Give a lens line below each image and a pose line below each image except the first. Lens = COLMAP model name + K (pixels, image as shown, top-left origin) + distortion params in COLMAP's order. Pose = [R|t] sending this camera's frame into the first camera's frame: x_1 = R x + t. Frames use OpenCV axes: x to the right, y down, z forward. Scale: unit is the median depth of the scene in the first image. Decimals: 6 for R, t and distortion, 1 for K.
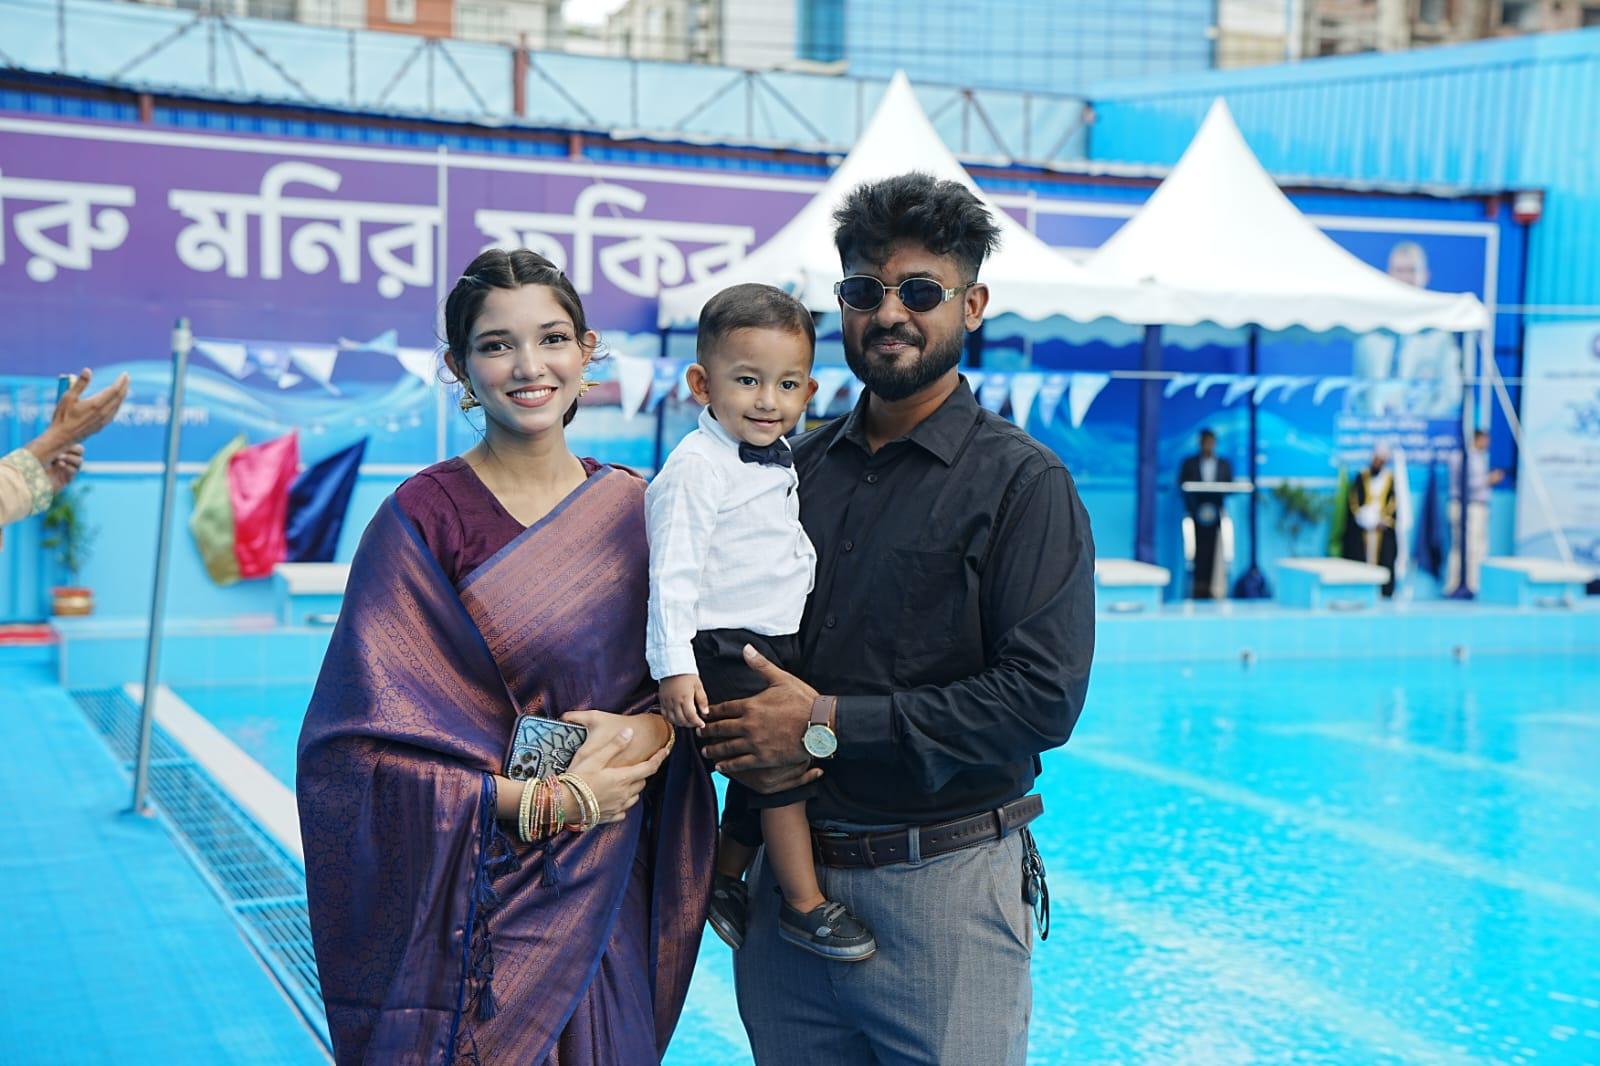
lens RADIAL K [[2148.0, 0, 804.3], [0, 2148.0, 522.1], [0, 0, 1]] dist [0.187433, 0.000000]
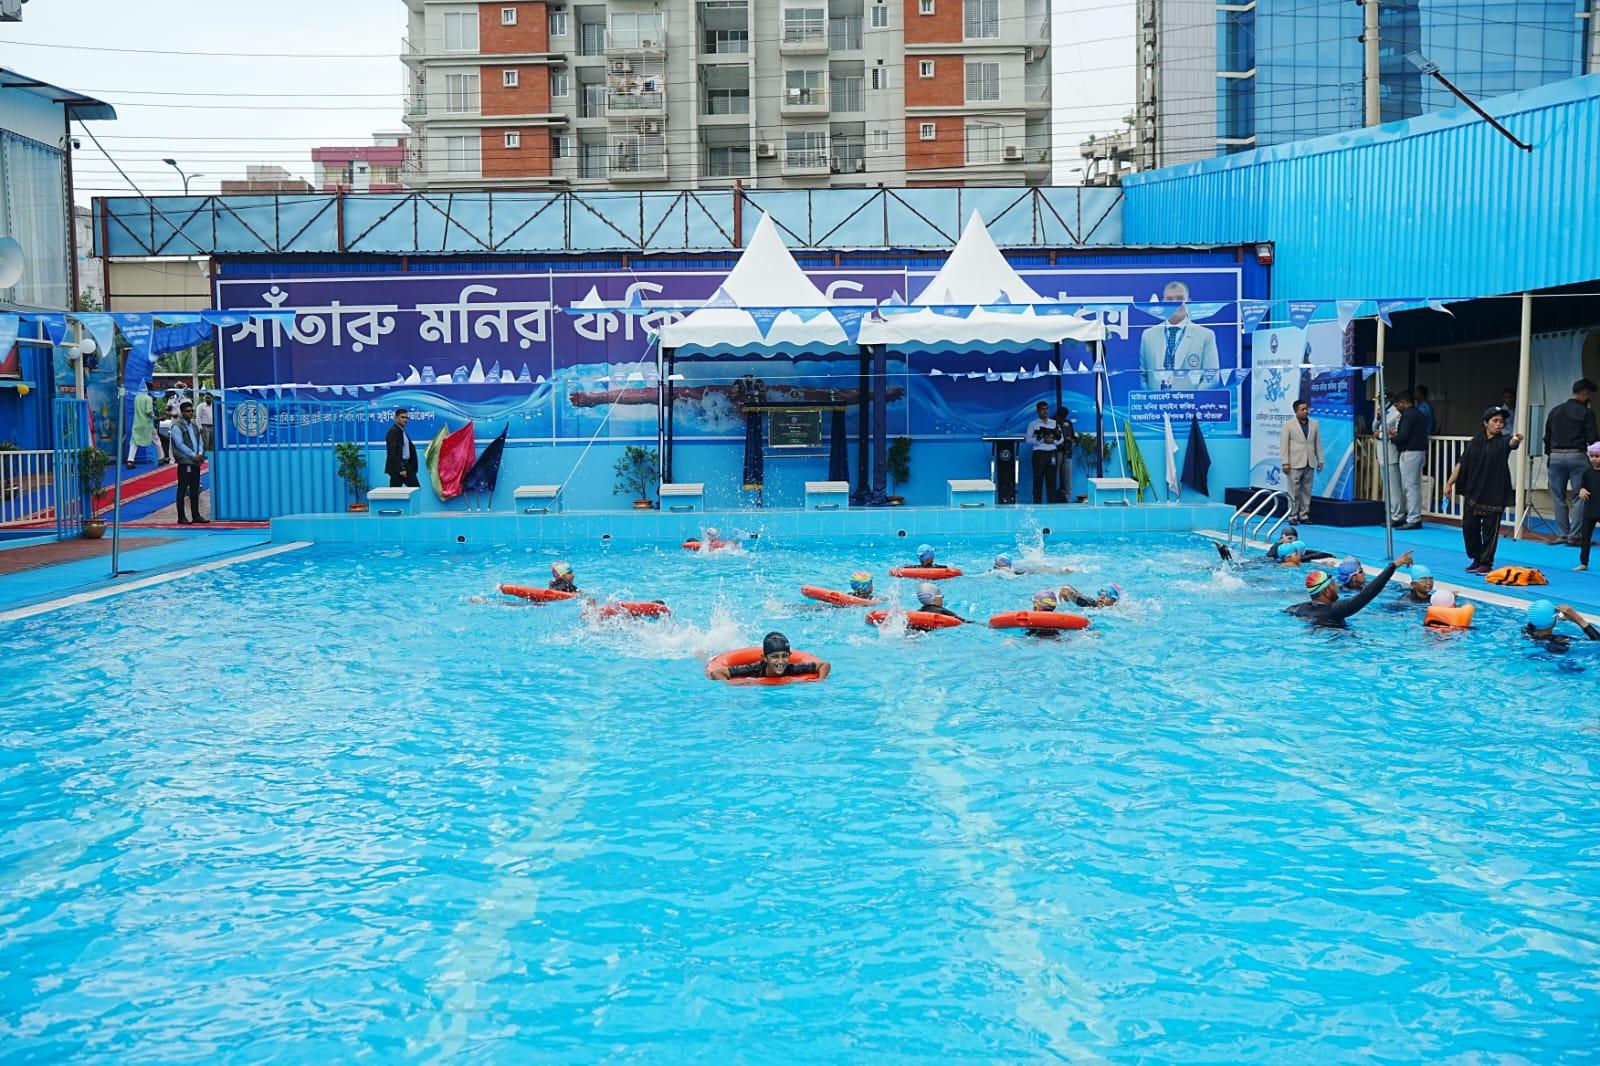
lens RADIAL K [[1578.4, 0, 787.6], [0, 1578.4, 535.5], [0, 0, 1]] dist [-0.026509, 0.000000]
pose [[0.928264, -0.002429, -0.371915, 0.515975], [0.015737, 0.999340, 0.032752, 0.017263], [0.371590, -0.036256, 0.927689, -0.199827]]
